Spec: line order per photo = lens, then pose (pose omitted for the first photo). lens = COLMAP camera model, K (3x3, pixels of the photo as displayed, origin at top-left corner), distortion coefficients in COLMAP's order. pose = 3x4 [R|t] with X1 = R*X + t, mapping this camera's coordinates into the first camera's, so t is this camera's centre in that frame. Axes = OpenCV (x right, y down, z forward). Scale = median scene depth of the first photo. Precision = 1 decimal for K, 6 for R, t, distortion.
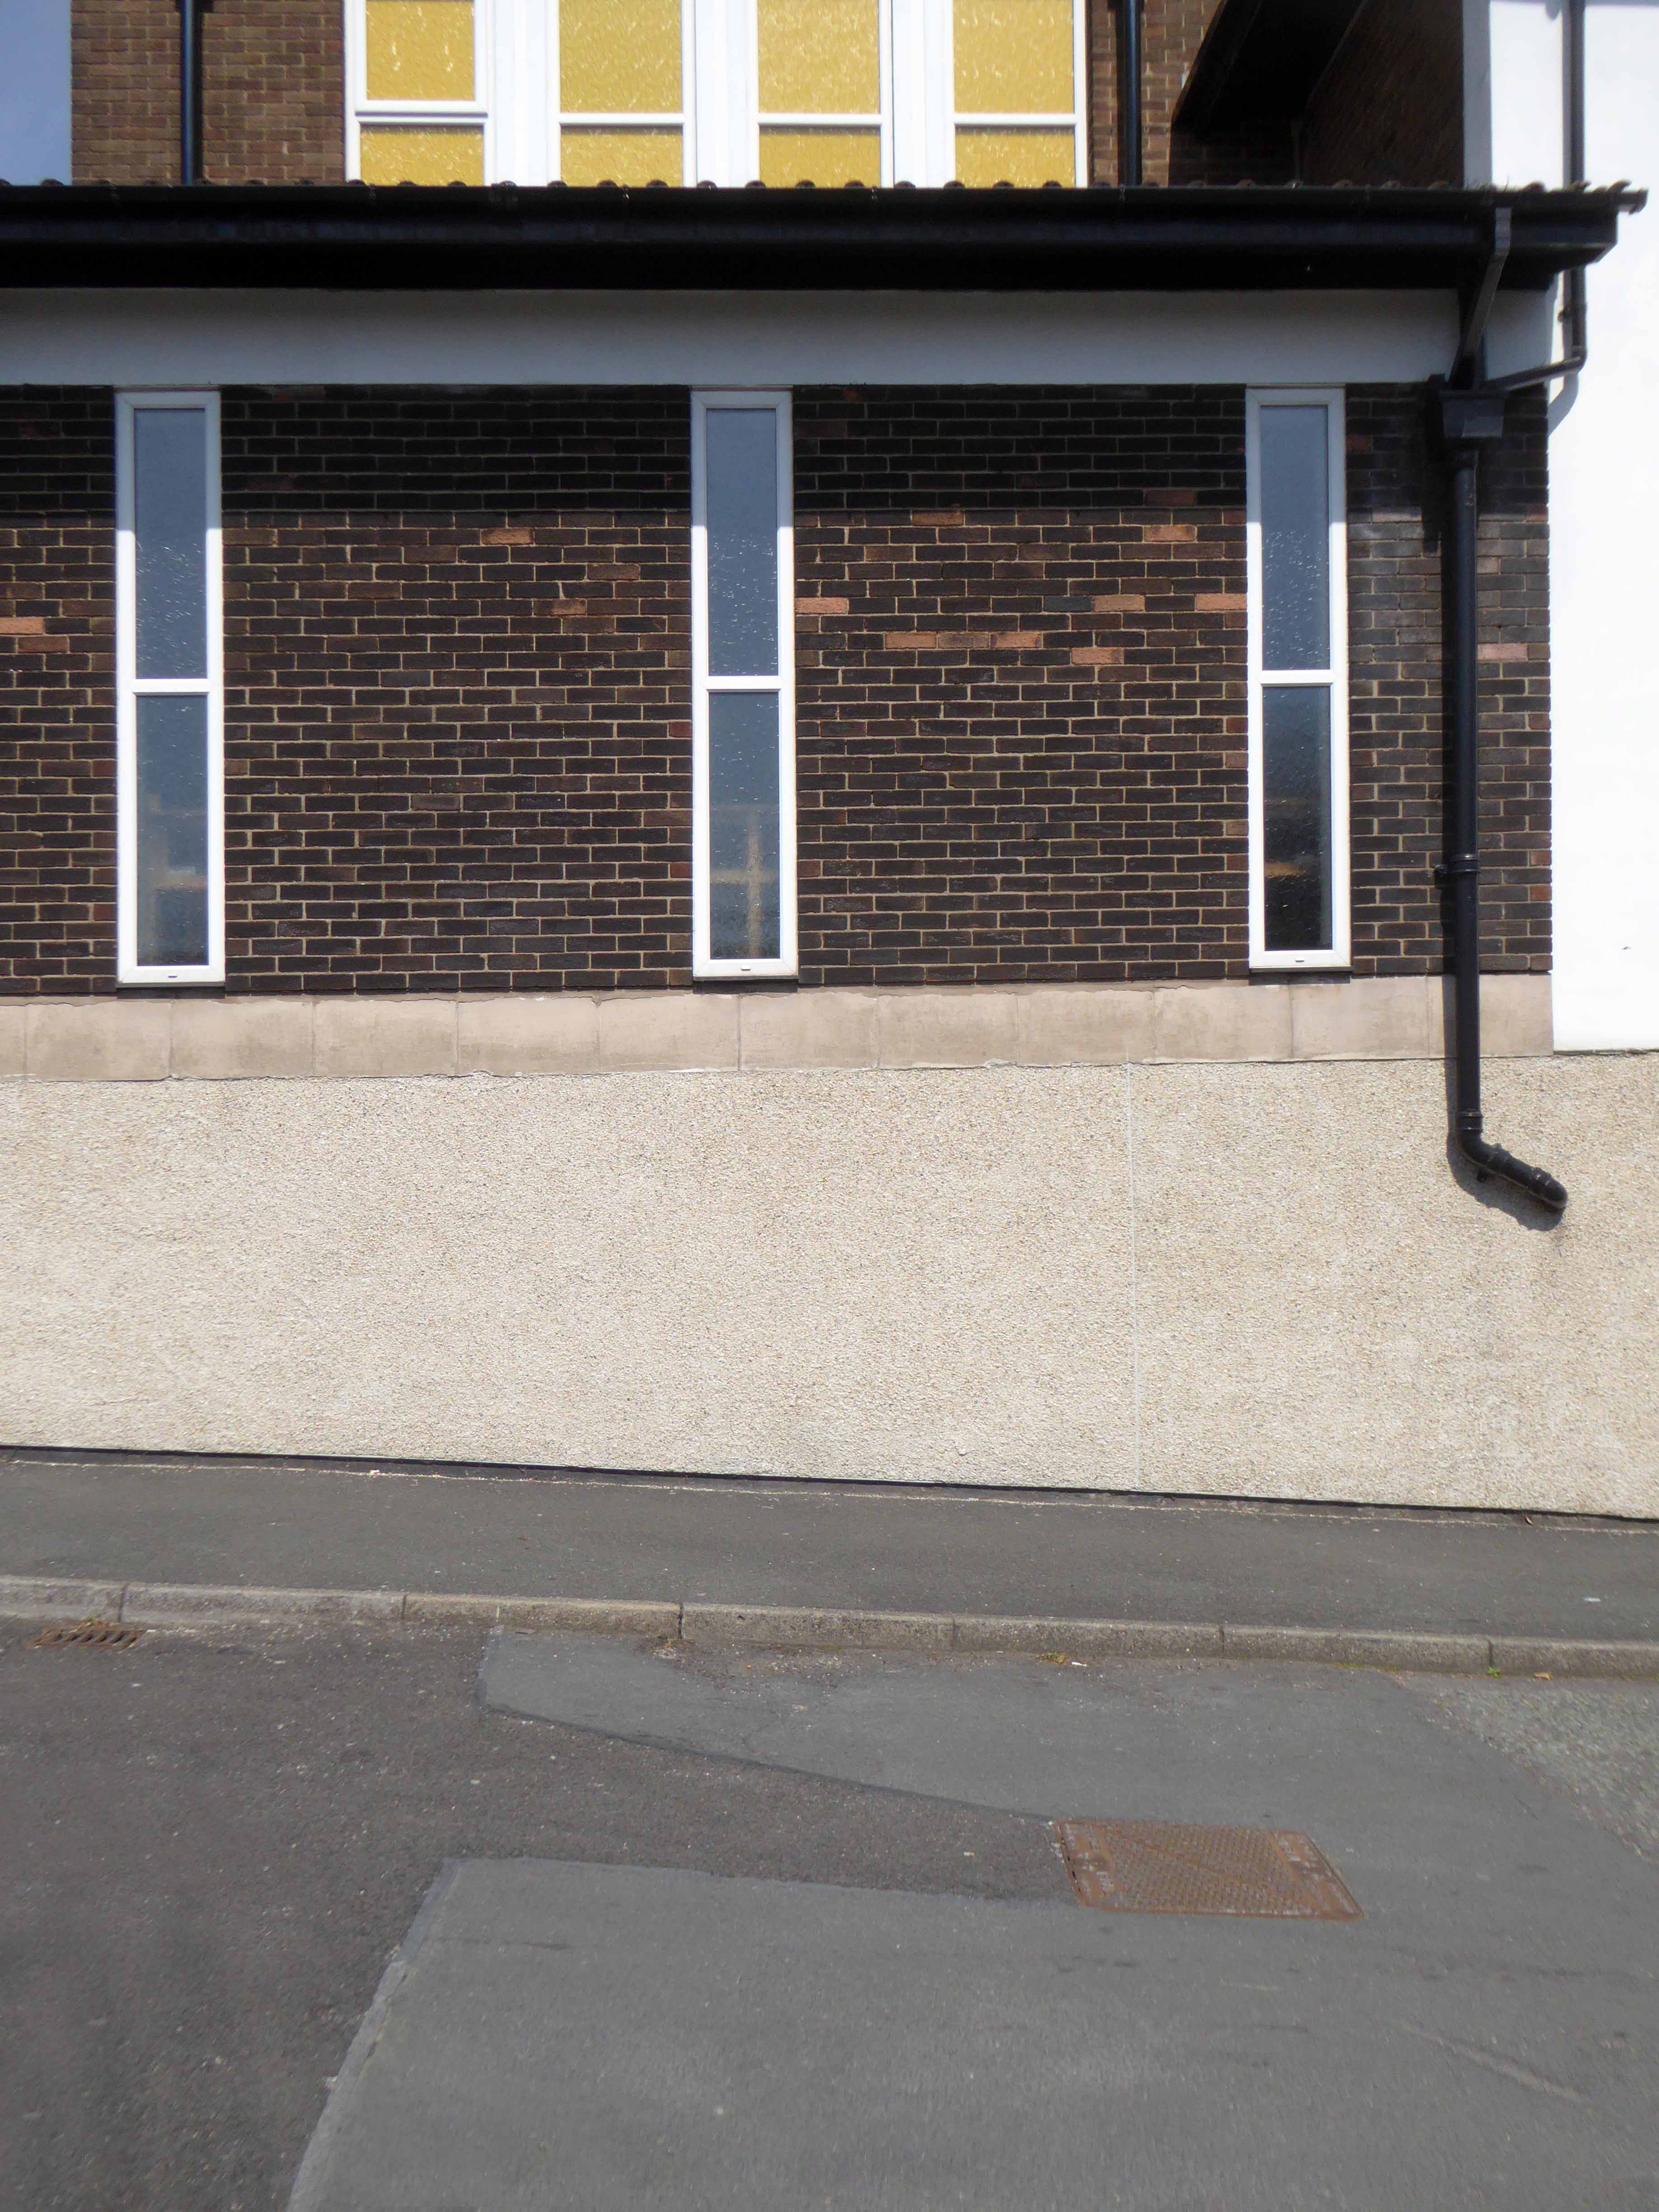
lens RADIAL K [[2179.4, 0, 834.6], [0, 2179.4, 1089.7], [0, 0, 1]] dist [-0.003446, 0.000000]
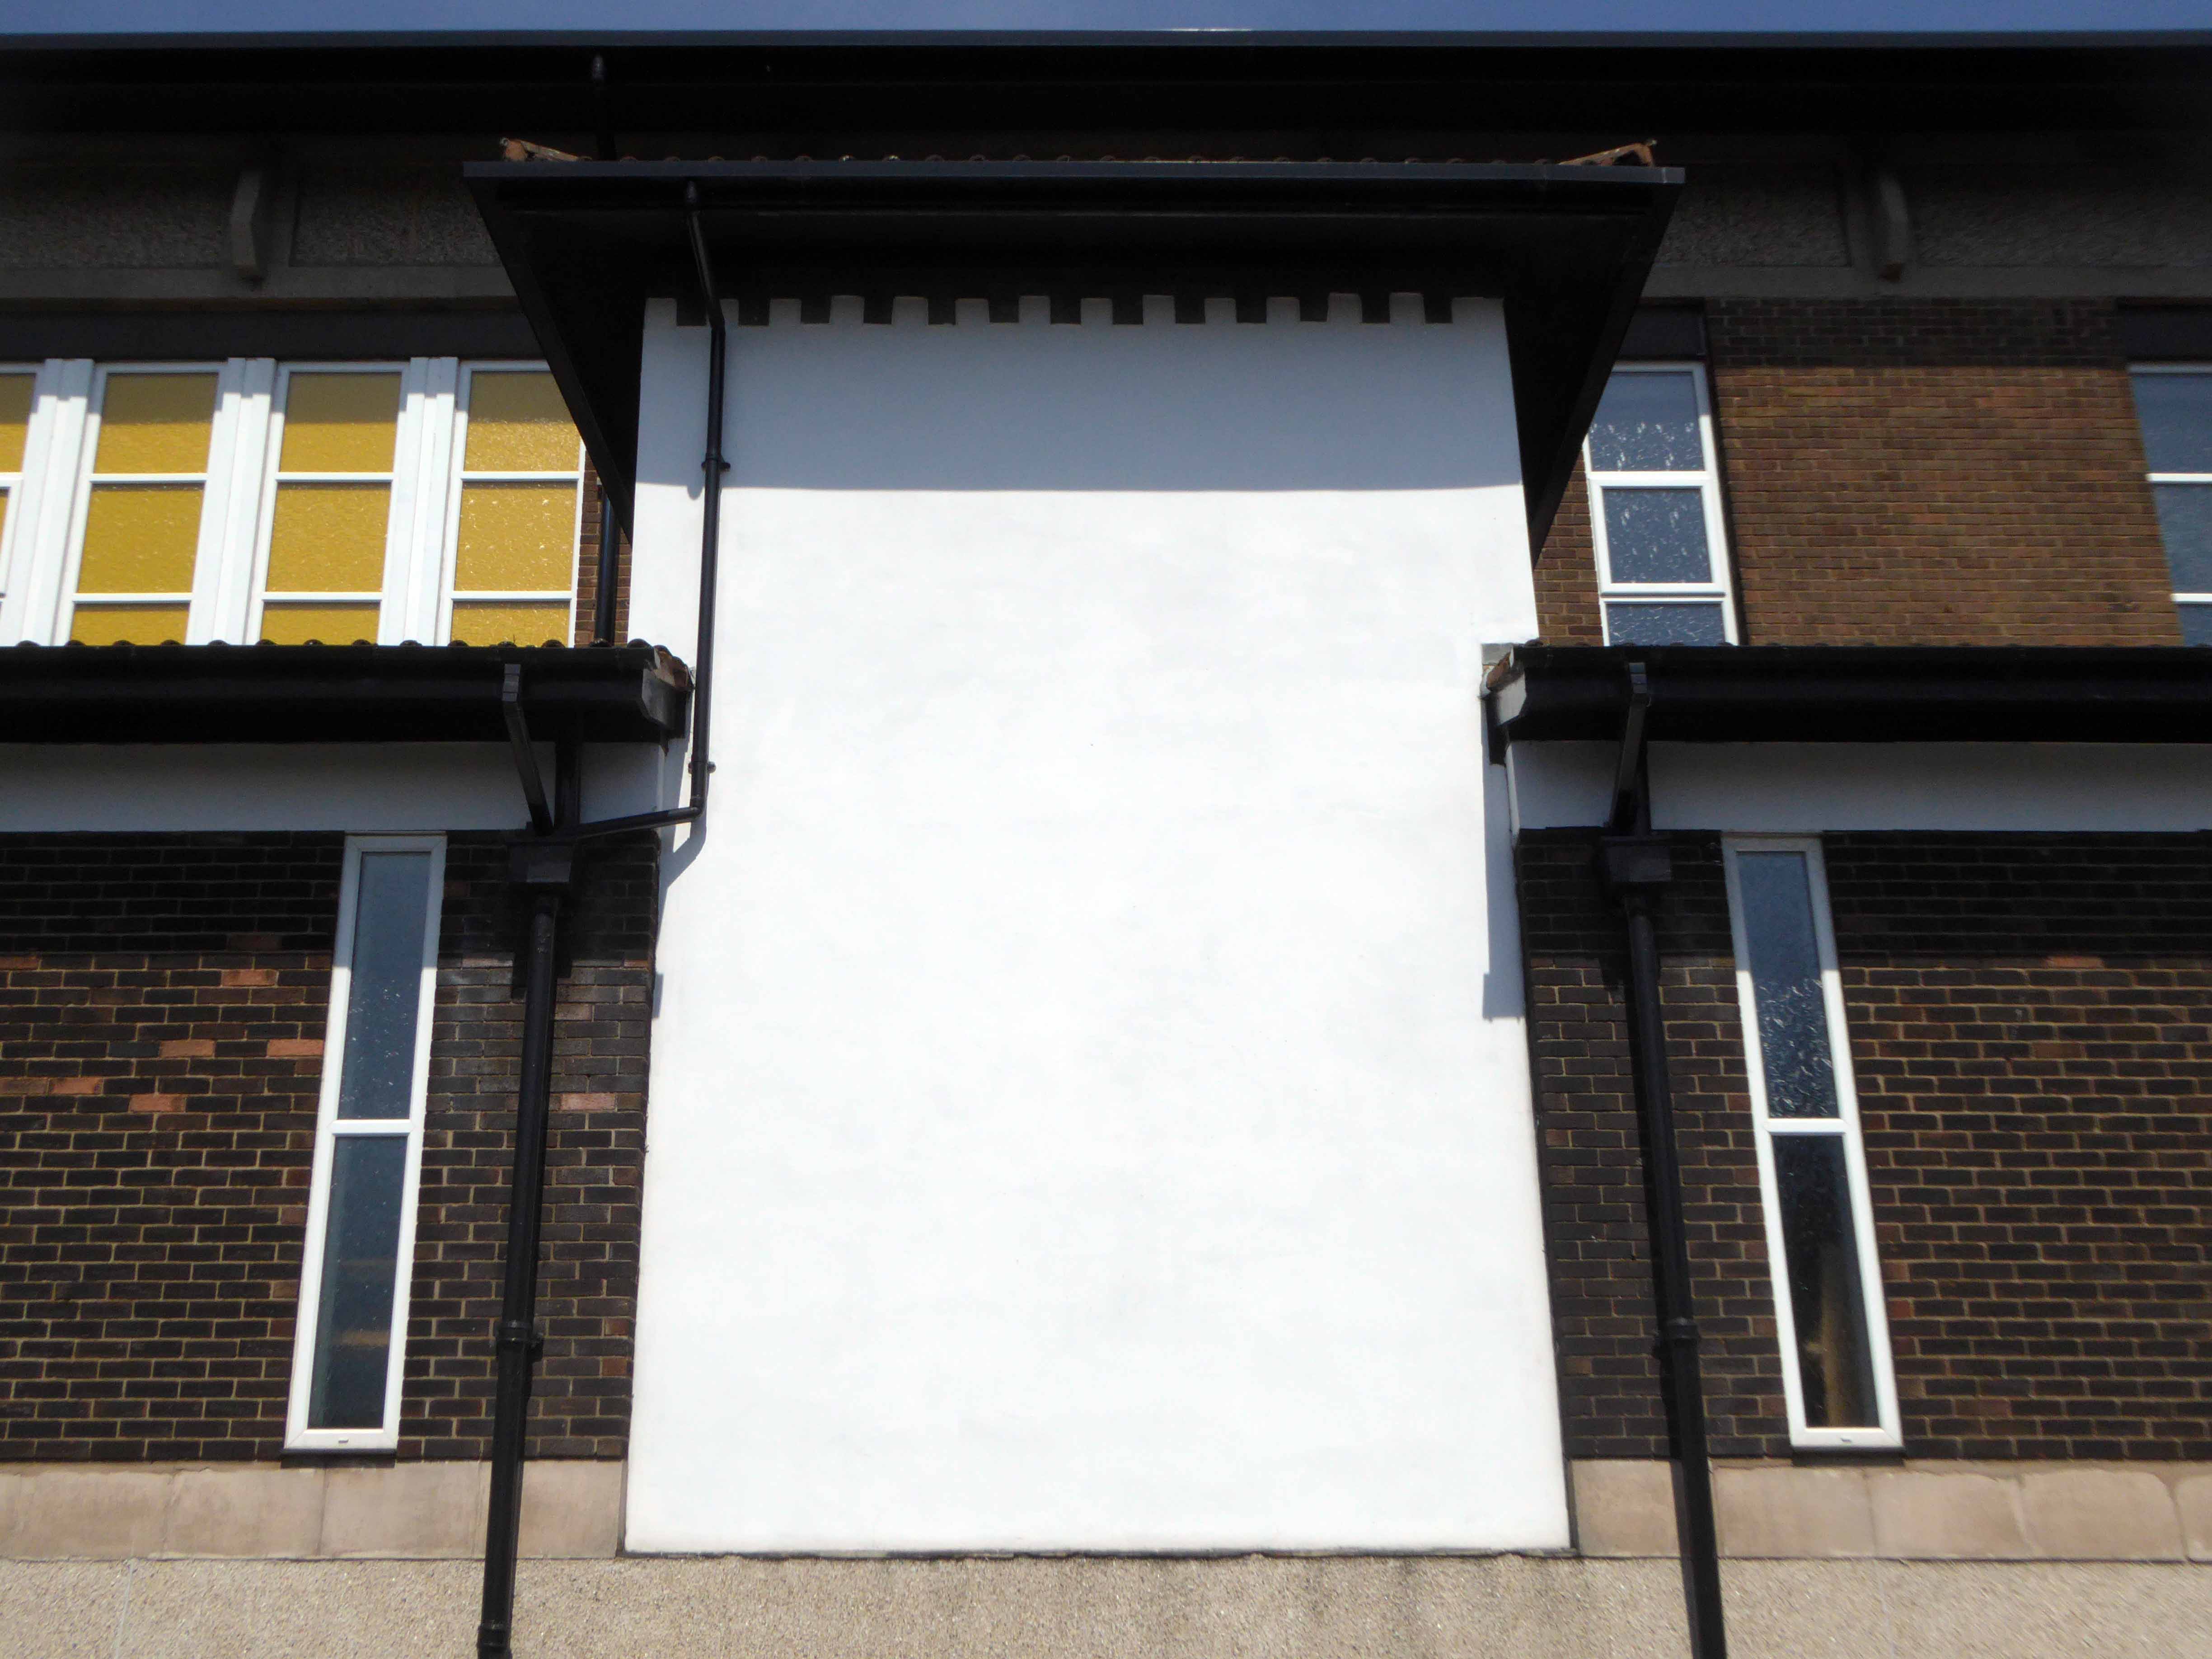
lens RADIAL K [[2289.5, 0, 1117.8], [0, 2289.5, 728.2], [0, 0, 1]] dist [-0.015248, 0.000000]
pose [[0.999249, -0.000494, -0.038752, 0.572763], [-0.013102, 0.936743, -0.349773, -0.009660], [0.036474, 0.350018, 0.936033, 0.026179]]
